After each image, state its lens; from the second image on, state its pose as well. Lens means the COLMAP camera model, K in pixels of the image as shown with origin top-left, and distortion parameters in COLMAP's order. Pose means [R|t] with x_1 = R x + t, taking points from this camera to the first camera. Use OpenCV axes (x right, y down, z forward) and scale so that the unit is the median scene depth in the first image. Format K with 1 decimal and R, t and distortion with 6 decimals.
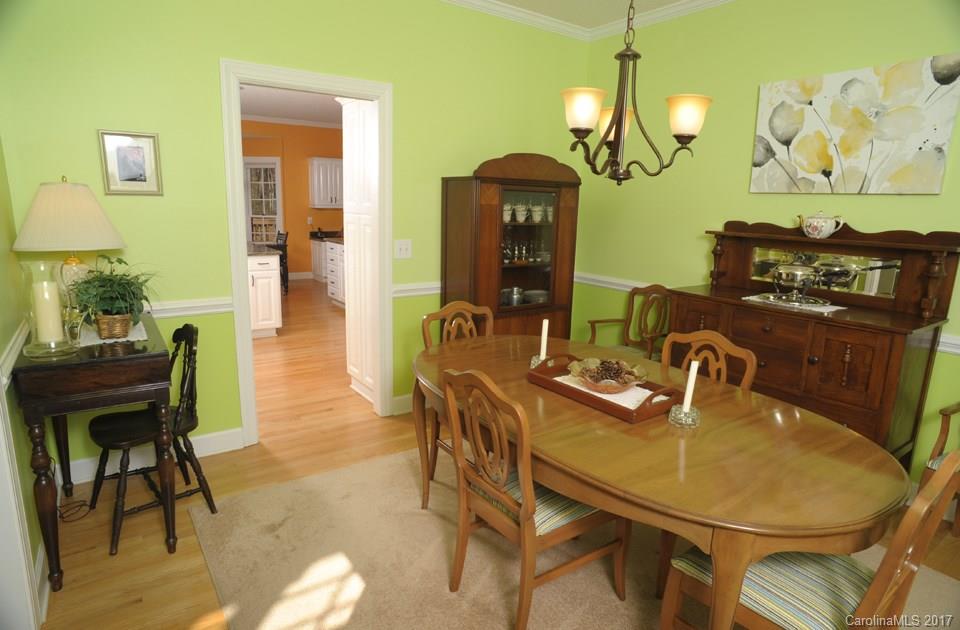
lens RADIAL K [[543.5, 0, 483.2], [0, 543.5, 317.0], [0, 0, 1]] dist [-0.101273, 0.069598]
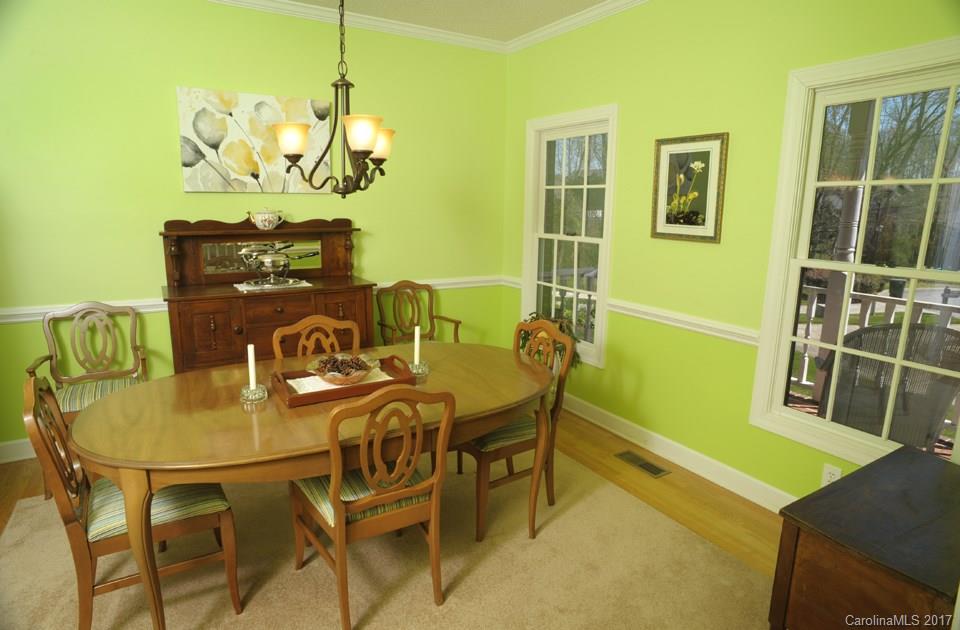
lens RADIAL K [[543.5, 0, 483.2], [0, 543.5, 317.0], [0, 0, 1]] dist [-0.101273, 0.069598]
pose [[0.065634, -0.233289, 0.970190, -0.572550], [0.193910, 0.956733, 0.216935, -0.127664], [-0.978821, 0.173891, 0.108031, 0.414337]]
